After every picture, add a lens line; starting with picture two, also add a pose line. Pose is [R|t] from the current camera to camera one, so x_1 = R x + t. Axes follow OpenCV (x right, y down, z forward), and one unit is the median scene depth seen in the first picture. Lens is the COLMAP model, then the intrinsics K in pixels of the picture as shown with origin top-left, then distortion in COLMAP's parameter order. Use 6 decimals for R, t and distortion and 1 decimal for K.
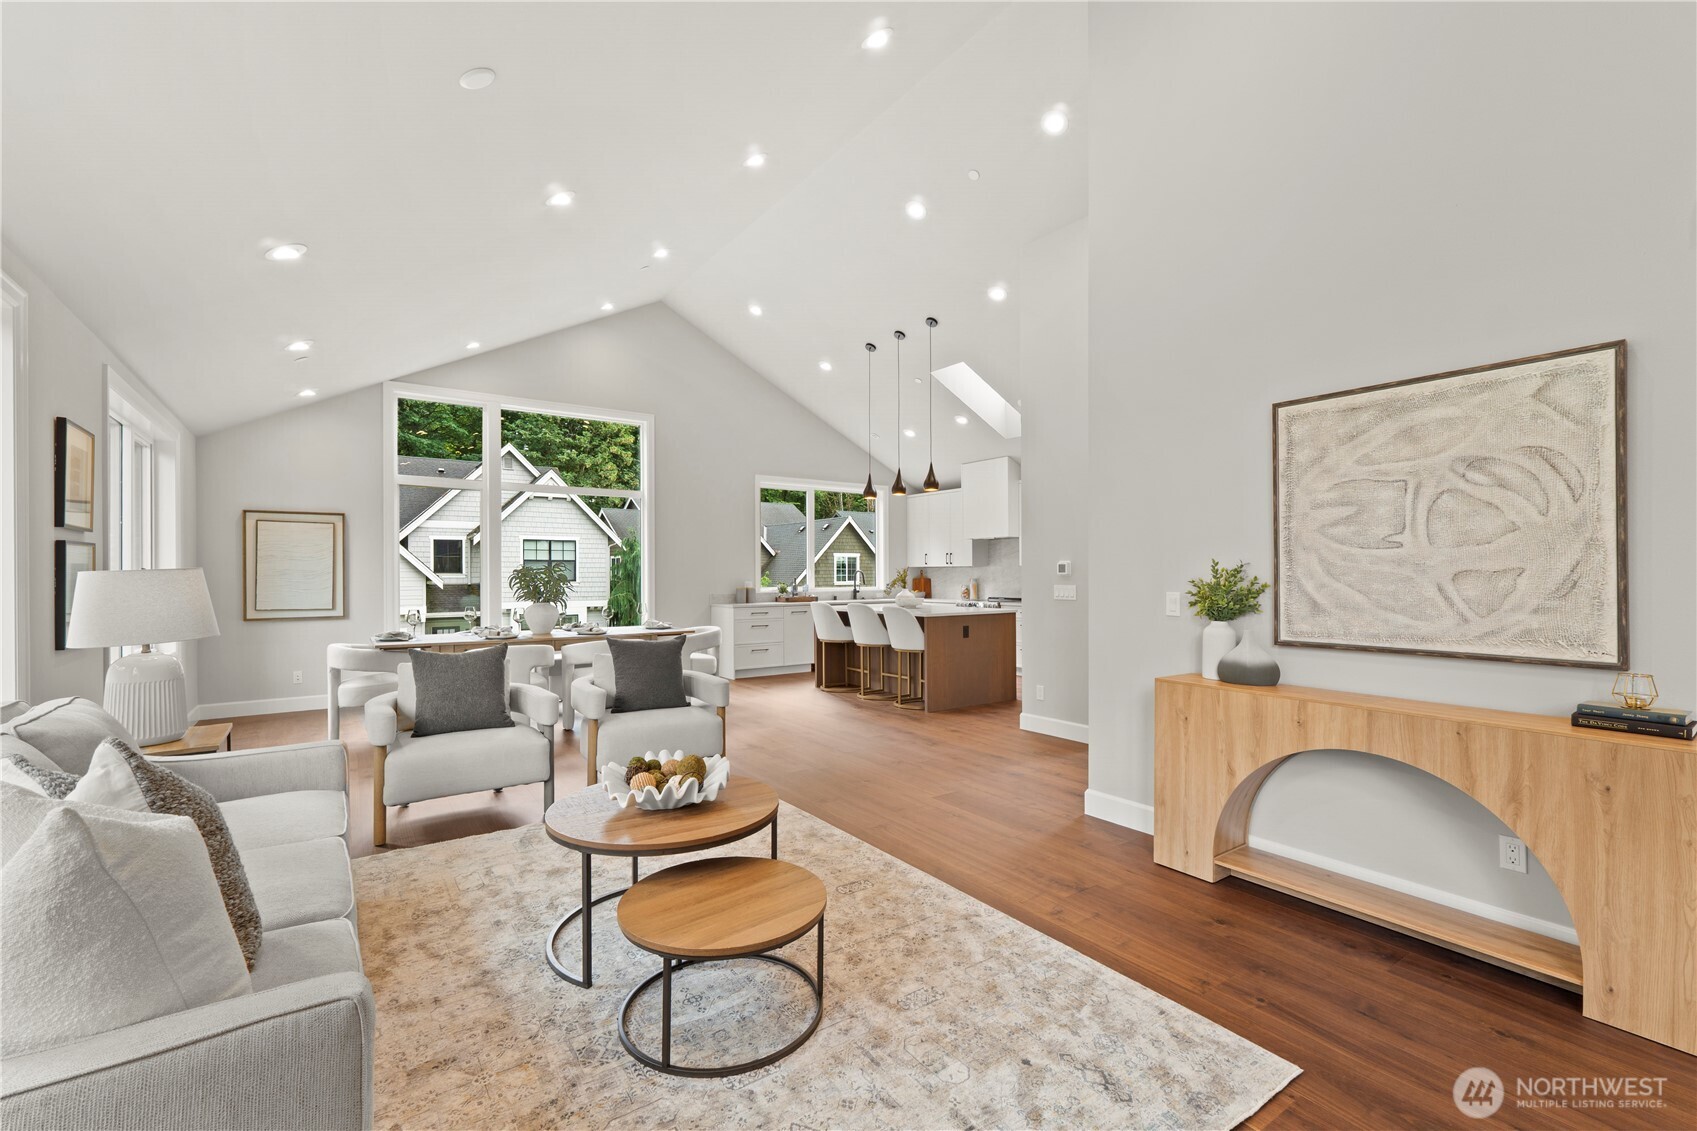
lens RADIAL K [[715.6, 0, 853.7], [0, 715.6, 570.0], [0, 0, 1]] dist [0.004775, -0.000396]
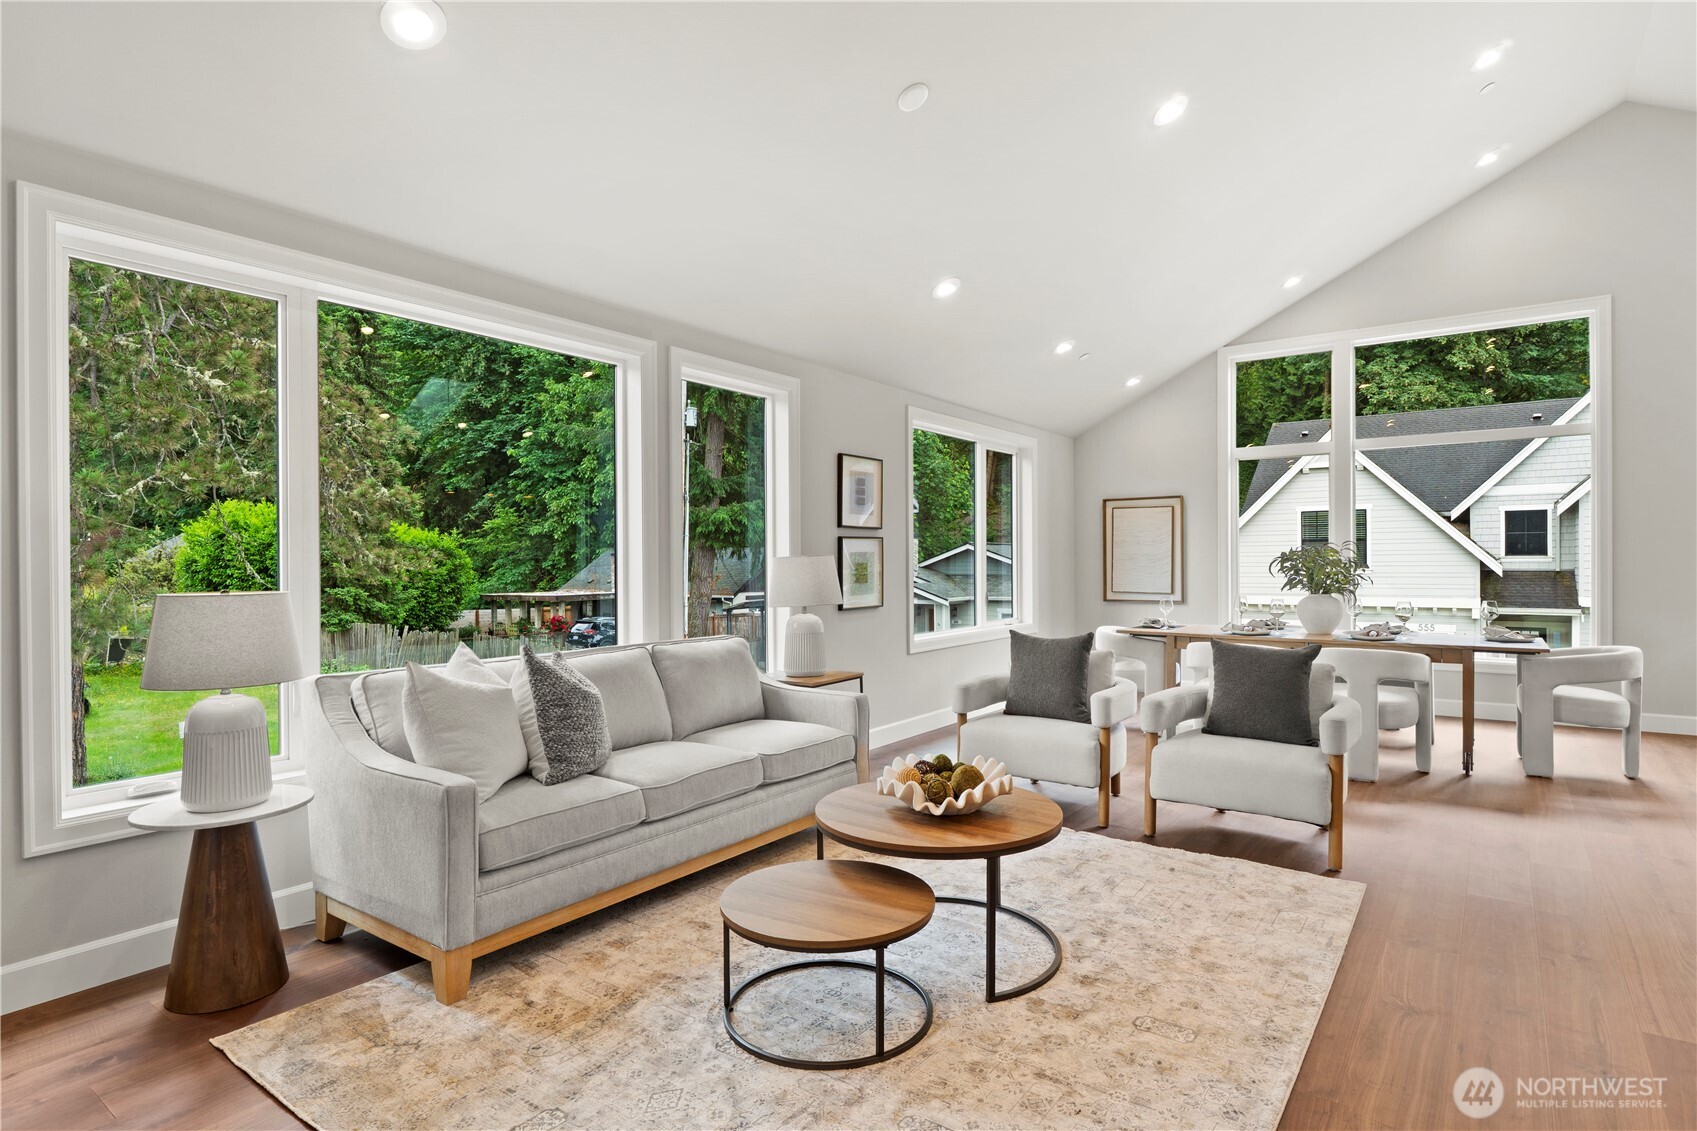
lens RADIAL K [[885.2, 0, 856.8], [0, 885.2, 562.7], [0, 0, 1]] dist [-0.003995, 0.003074]
pose [[0.333827, 0.001108, -0.942634, 0.212798], [0.010538, 0.999932, 0.004907, 0.001368], [0.942575, -0.011572, 0.333793, 0.145519]]
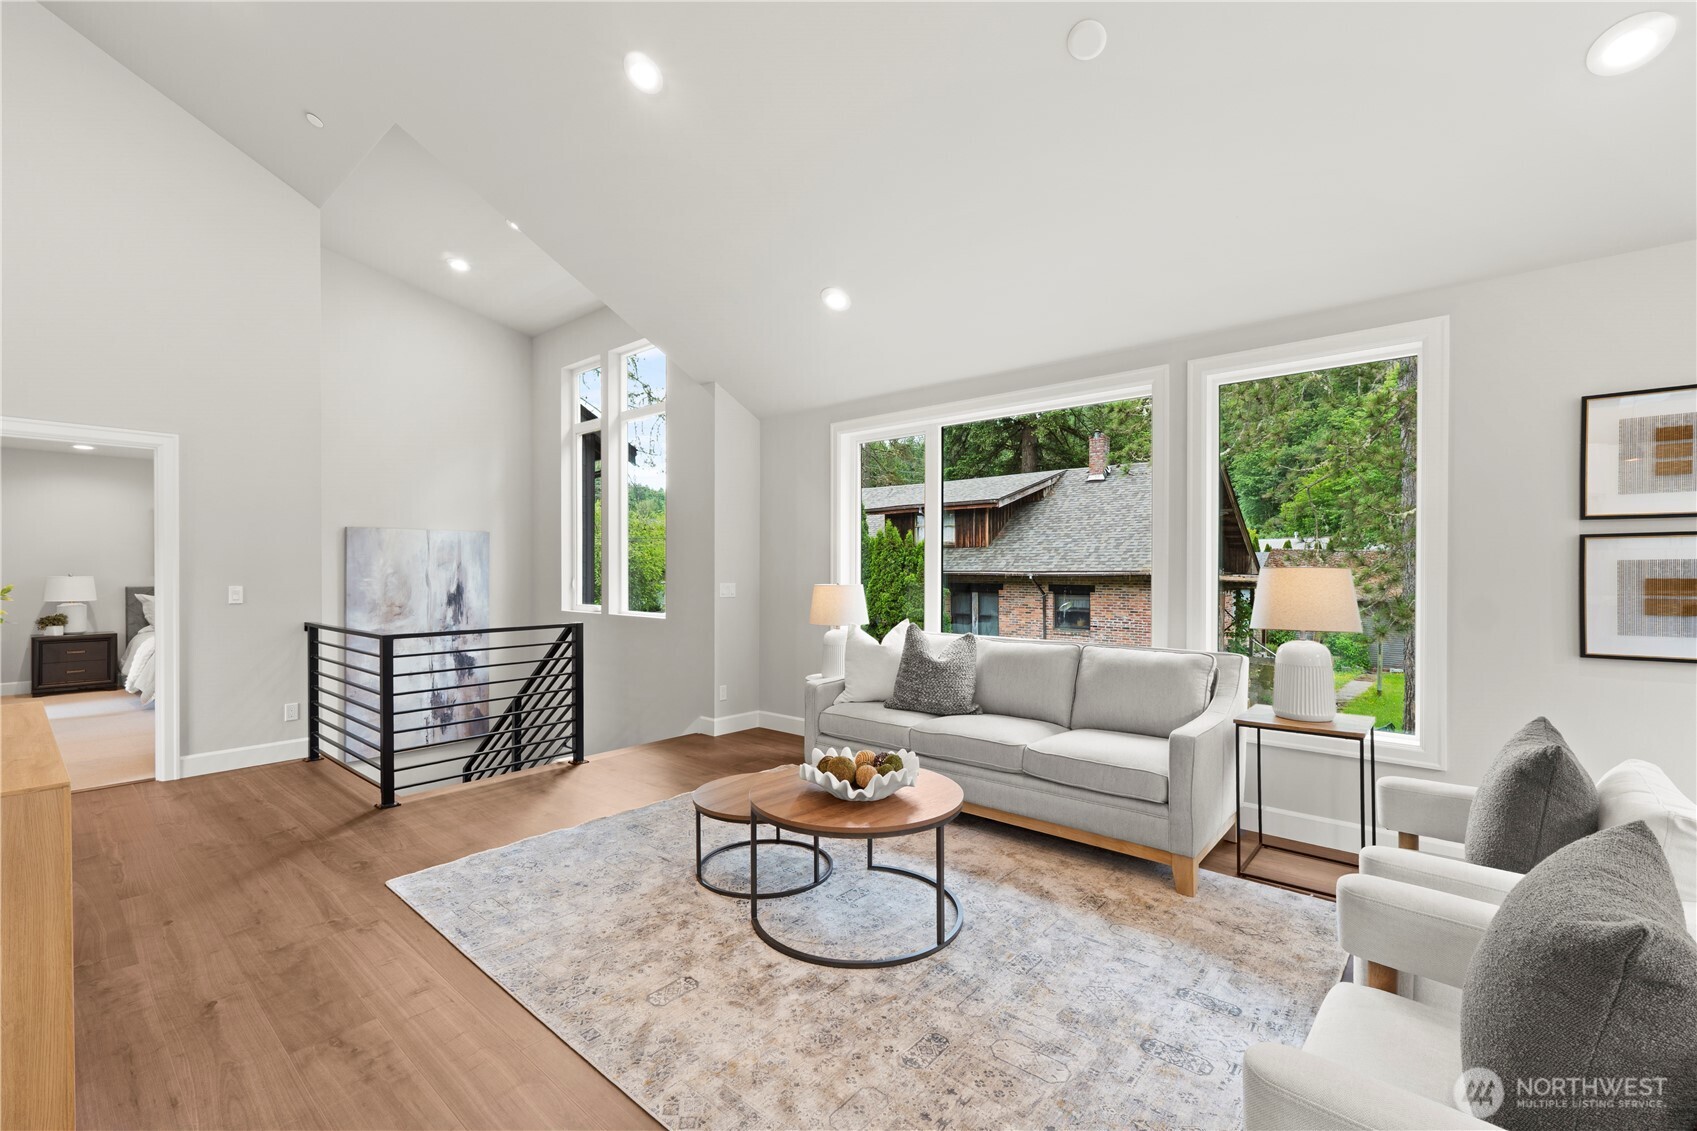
lens RADIAL K [[715.6, 0, 839.1], [0, 715.6, 565.8], [0, 0, 1]] dist [0.004775, -0.000396]
pose [[-0.968515, 0.002444, -0.248943, 0.000405], [0.004483, 0.999961, -0.007621, -0.000079], [0.248914, -0.008497, -0.968488, 0.573014]]
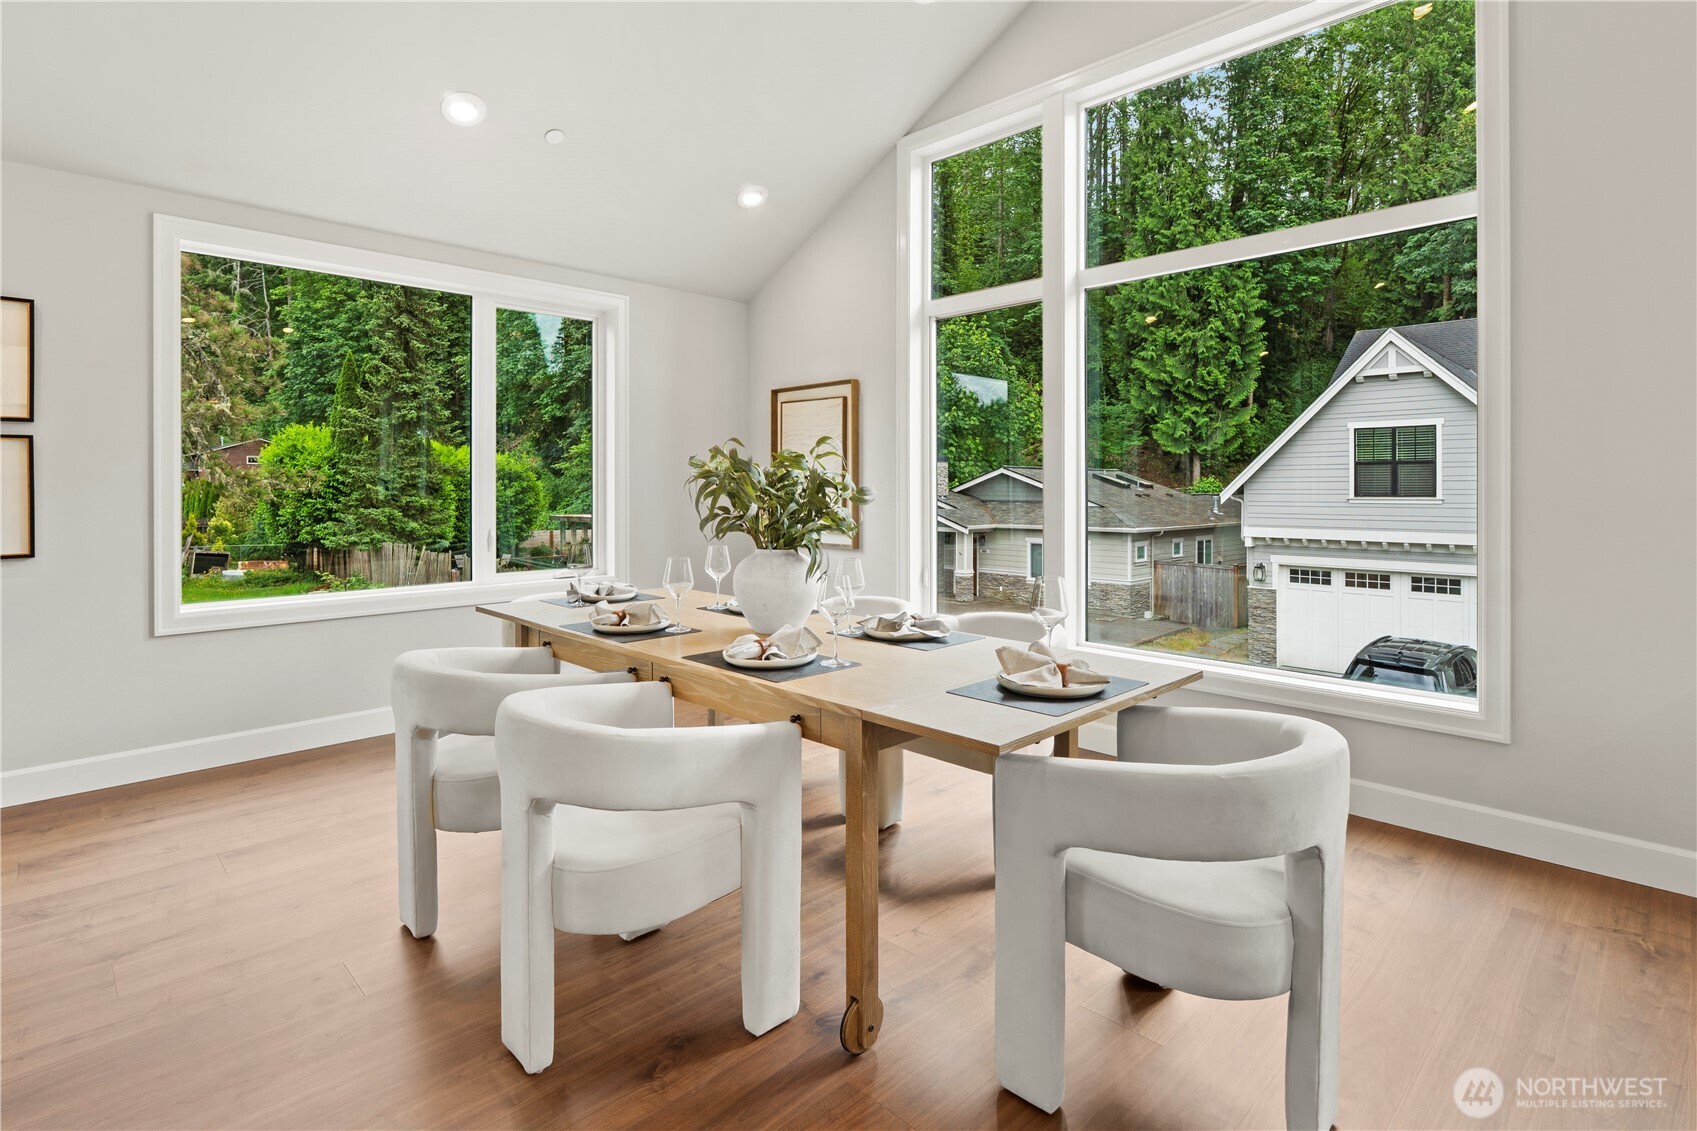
lens RADIAL K [[831.3, 0, 857.8], [0, 831.3, 494.2], [0, 0, 1]] dist [-0.011545, 0.000272]
pose [[0.170181, 0.009984, -0.985362, -0.004662], [0.004973, 0.999927, 0.010990, 0.008882], [0.985400, -0.006771, 0.170119, 0.689032]]
